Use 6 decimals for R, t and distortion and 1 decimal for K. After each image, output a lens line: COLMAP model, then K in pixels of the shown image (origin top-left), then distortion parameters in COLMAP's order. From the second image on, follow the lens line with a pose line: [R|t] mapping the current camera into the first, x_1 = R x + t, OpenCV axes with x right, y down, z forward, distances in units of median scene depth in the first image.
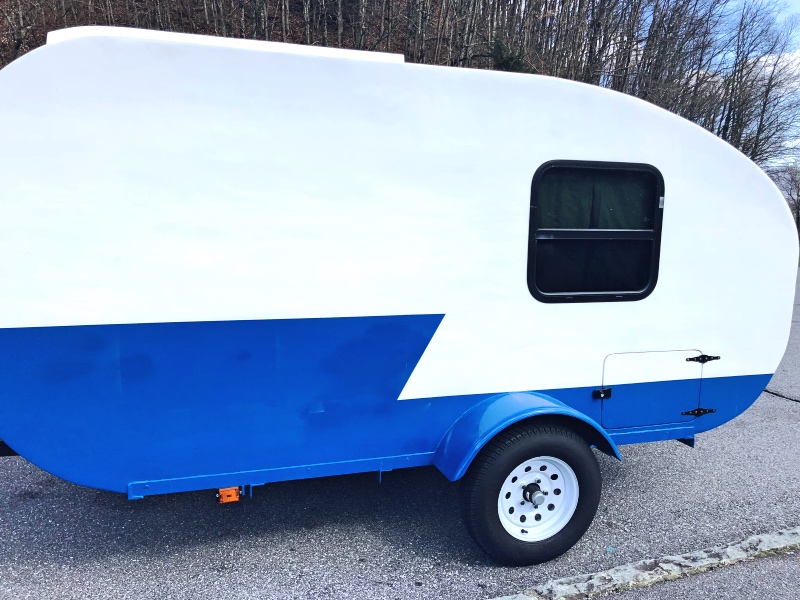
lens RADIAL K [[652.6, 0, 401.0], [0, 652.6, 299.1], [0, 0, 1]] dist [0.034224, -0.030562]
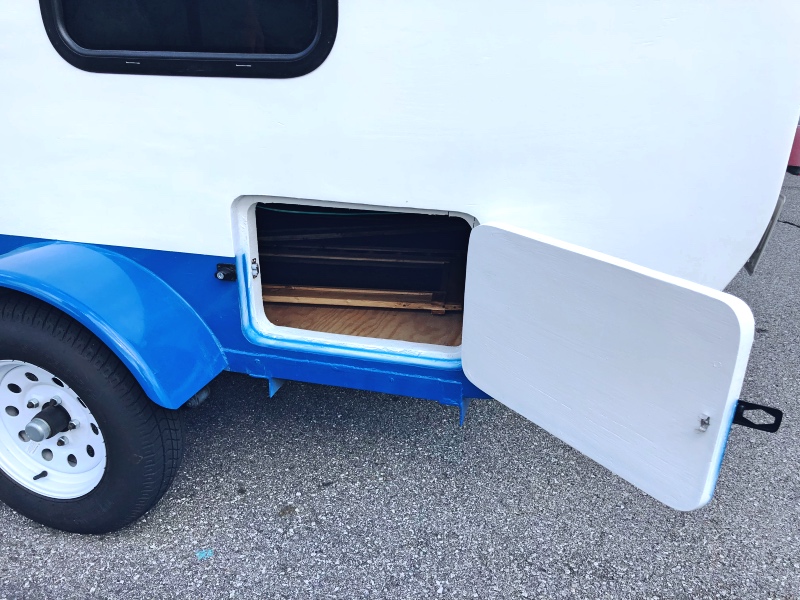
lens RADIAL K [[652.6, 0, 400.0], [0, 652.6, 299.5], [0, 0, 1]] dist [0.034224, -0.030562]
pose [[0.836499, 0.178098, -0.518219, 0.722679], [-0.062008, 0.970400, 0.233409, 0.042430], [0.544449, -0.163113, 0.822782, 0.701287]]
